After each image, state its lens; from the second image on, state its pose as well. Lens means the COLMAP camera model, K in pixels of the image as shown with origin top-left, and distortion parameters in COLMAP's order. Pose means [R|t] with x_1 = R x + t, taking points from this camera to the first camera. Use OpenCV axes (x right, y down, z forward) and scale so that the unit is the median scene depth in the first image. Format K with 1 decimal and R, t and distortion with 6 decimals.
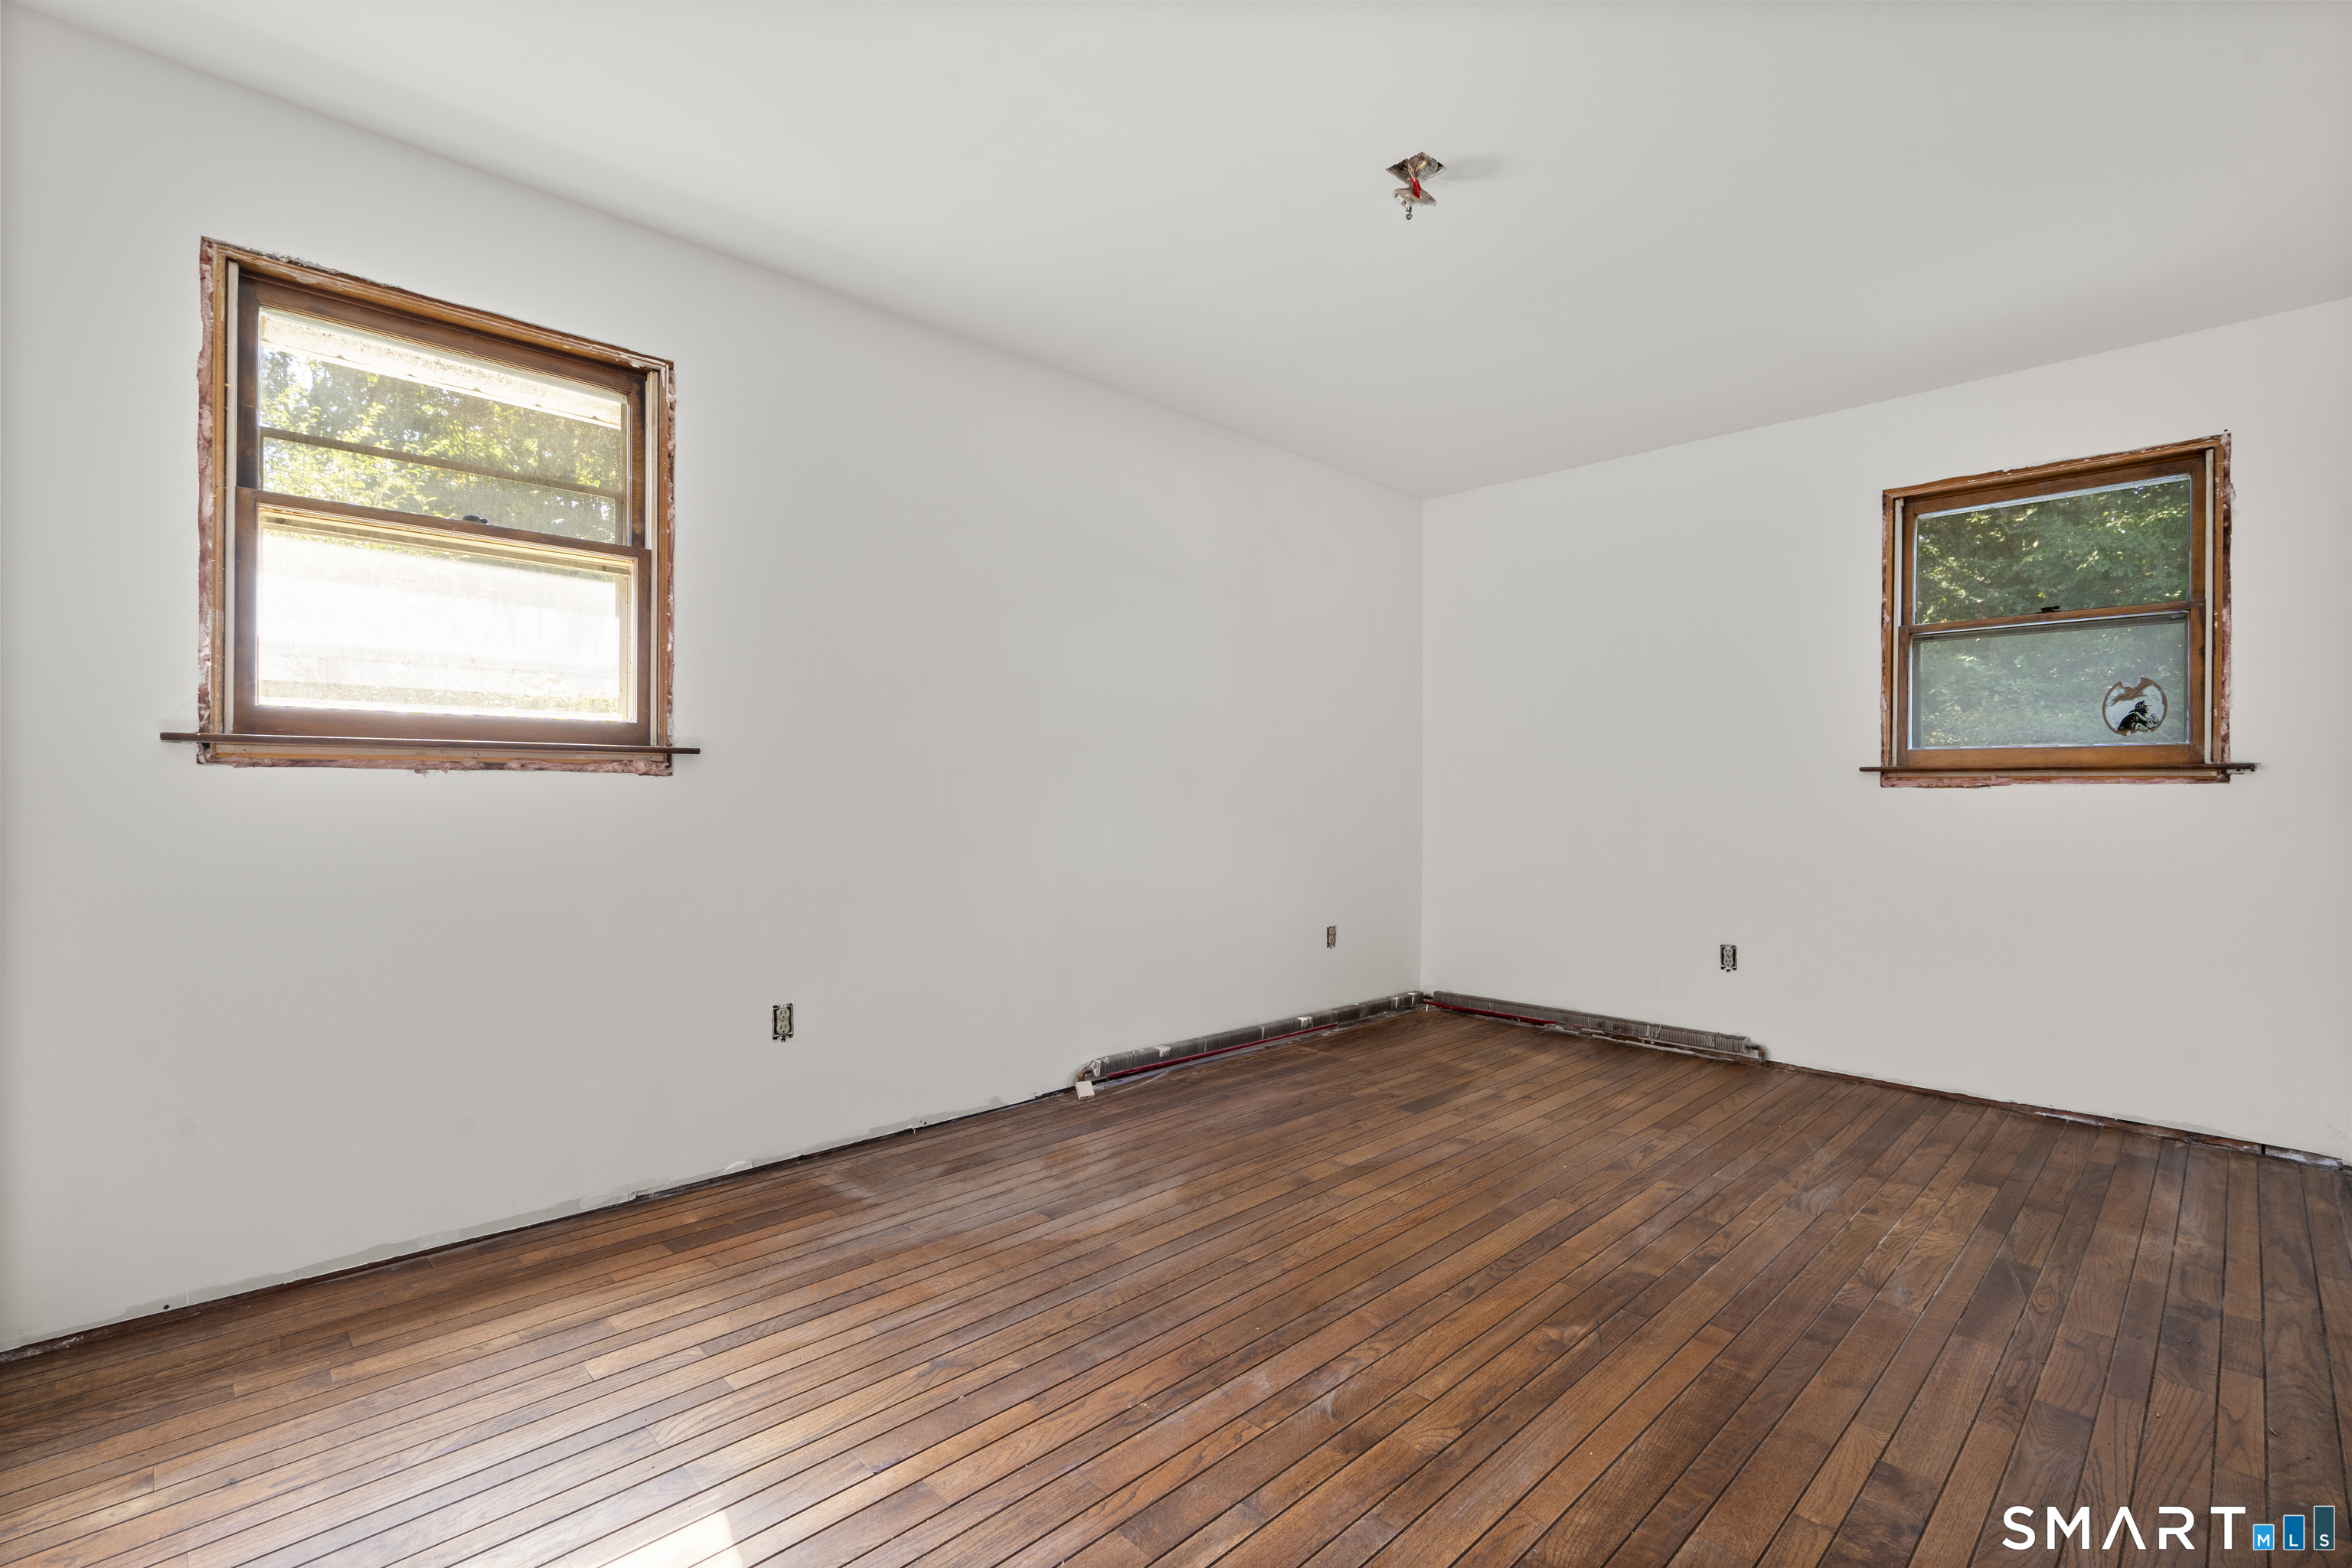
lens RADIAL K [[1055.7, 0, 1181.3], [0, 1055.7, 791.1], [0, 0, 1]] dist [-0.008475, 0.005012]
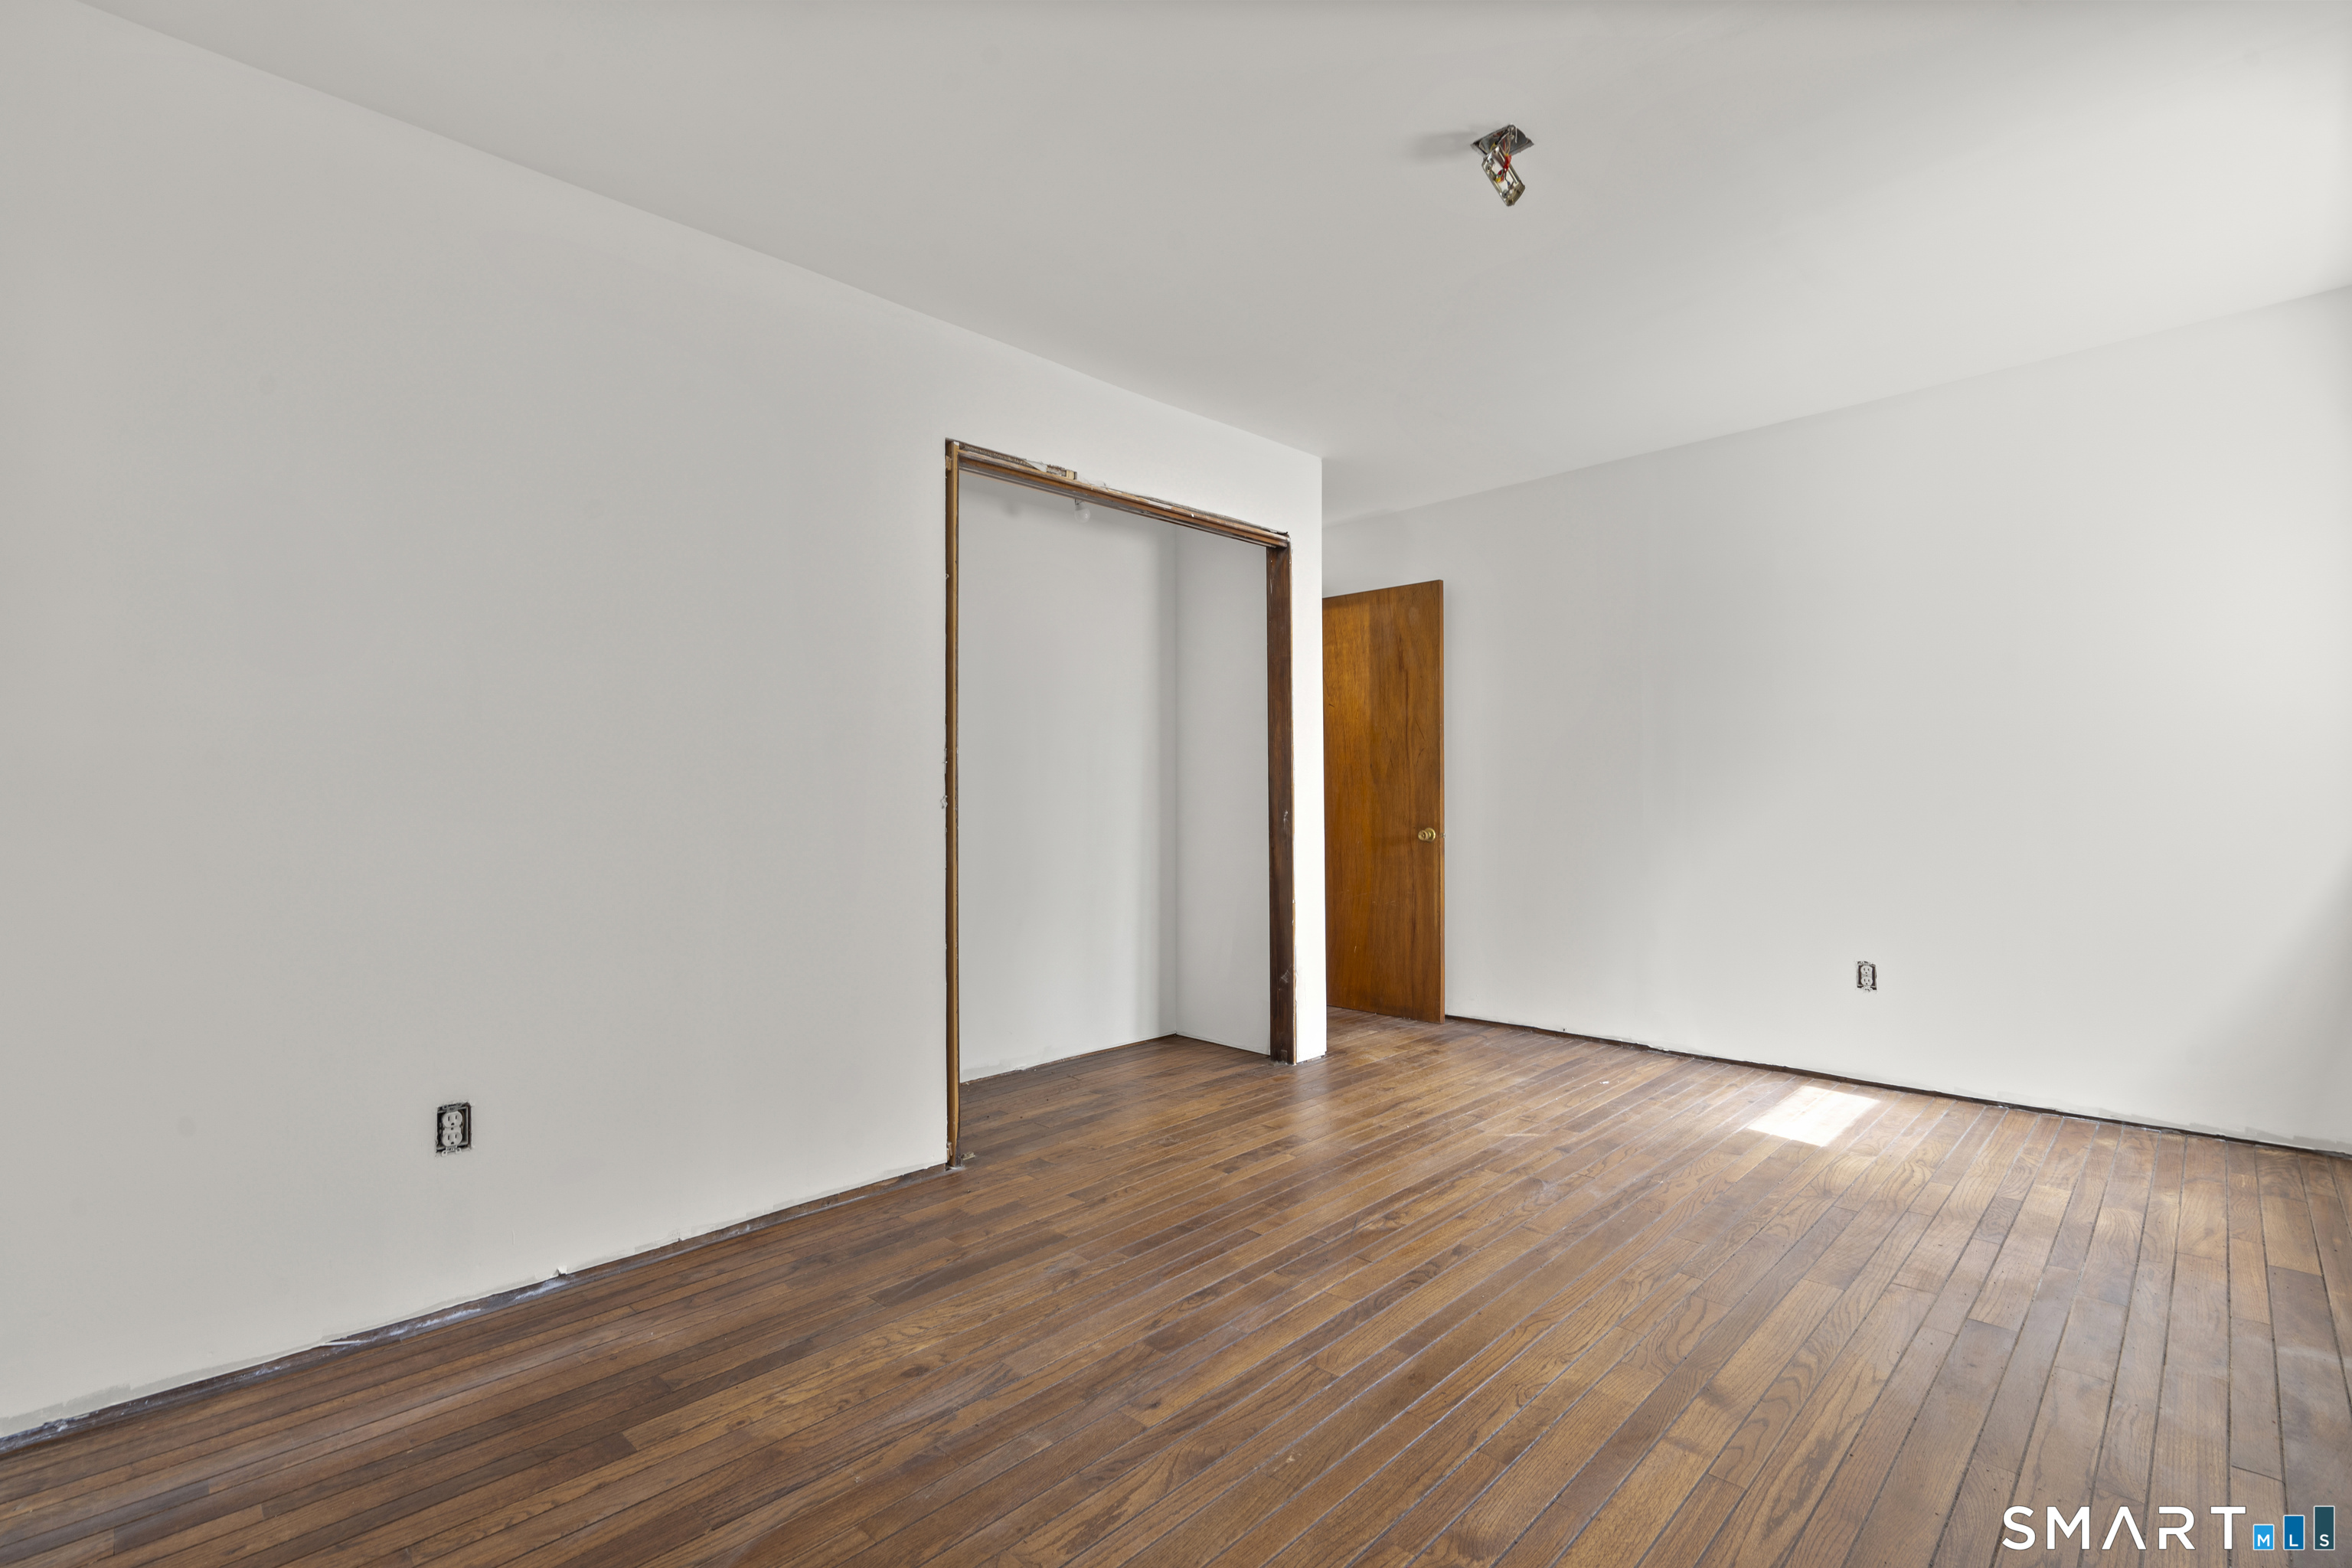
lens RADIAL K [[1055.7, 0, 1181.3], [0, 1055.7, 791.1], [0, 0, 1]] dist [-0.008475, 0.005012]
pose [[-0.999898, 0.007042, -0.012447, 0.488770], [0.007128, 0.999951, -0.006903, -0.001131], [0.012398, -0.006991, -0.999899, 1.795161]]
